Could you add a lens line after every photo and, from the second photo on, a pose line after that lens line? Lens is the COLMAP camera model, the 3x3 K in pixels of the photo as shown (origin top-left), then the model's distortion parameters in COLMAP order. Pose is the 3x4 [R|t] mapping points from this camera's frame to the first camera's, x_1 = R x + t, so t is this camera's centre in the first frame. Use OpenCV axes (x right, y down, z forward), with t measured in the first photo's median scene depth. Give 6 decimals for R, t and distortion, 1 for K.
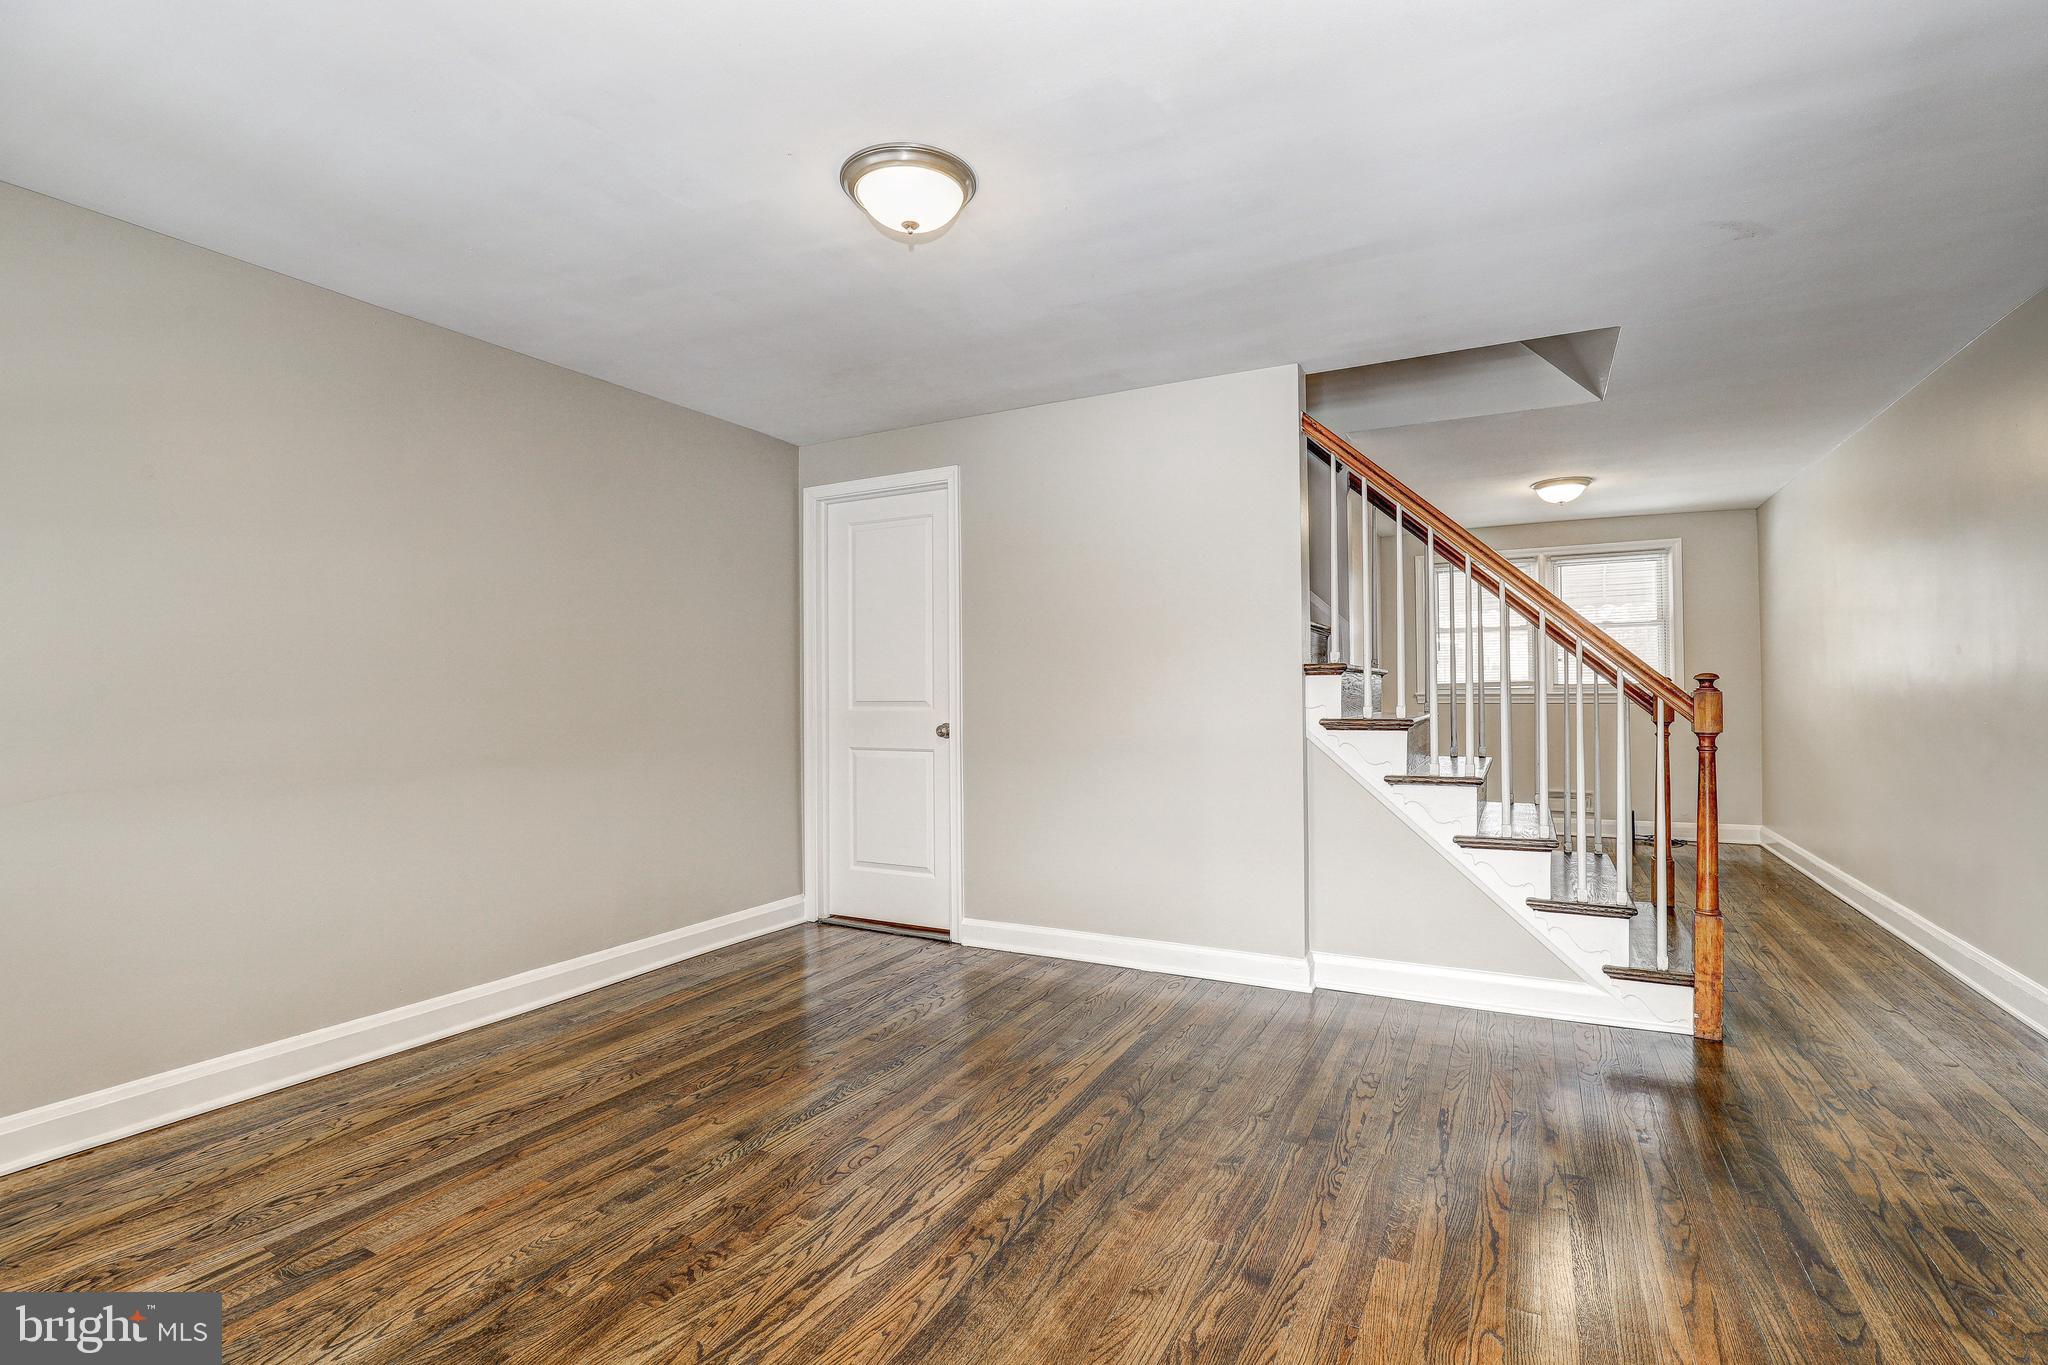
lens RADIAL K [[979.2, 0, 1001.6], [0, 979.2, 691.2], [0, 0, 1]] dist [-0.028218, 0.000555]
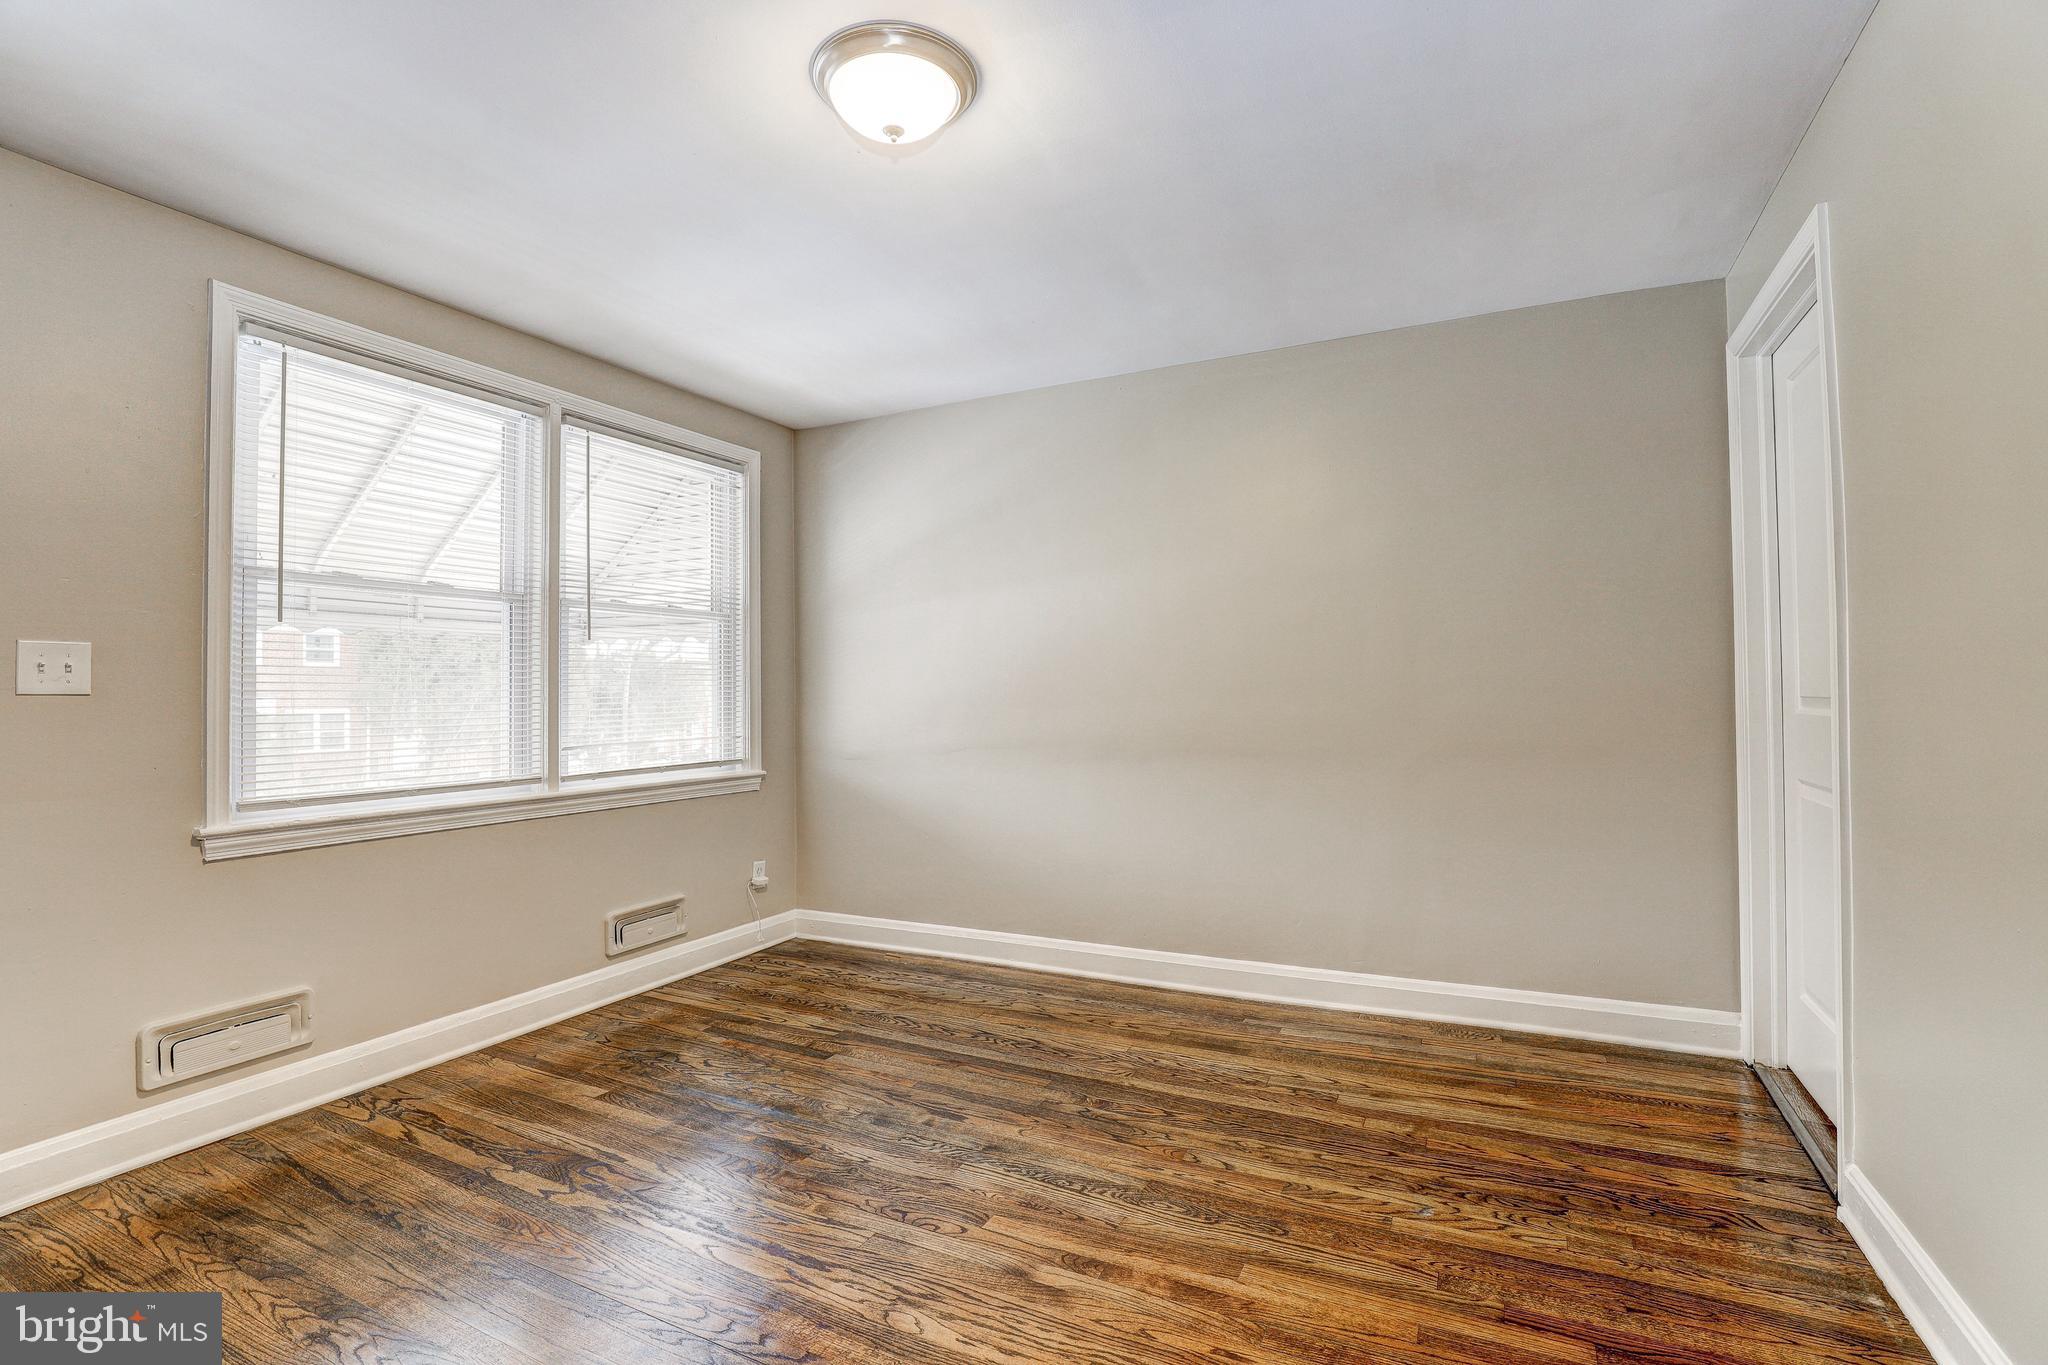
lens RADIAL K [[937.7, 0, 1031.0], [0, 937.7, 682.2], [0, 0, 1]] dist [-0.038812, 0.008814]
pose [[0.024628, -0.003712, -0.999690, 0.679546], [0.013247, 0.999907, -0.003386, -0.001982], [0.999609, -0.013159, 0.024675, 1.055155]]
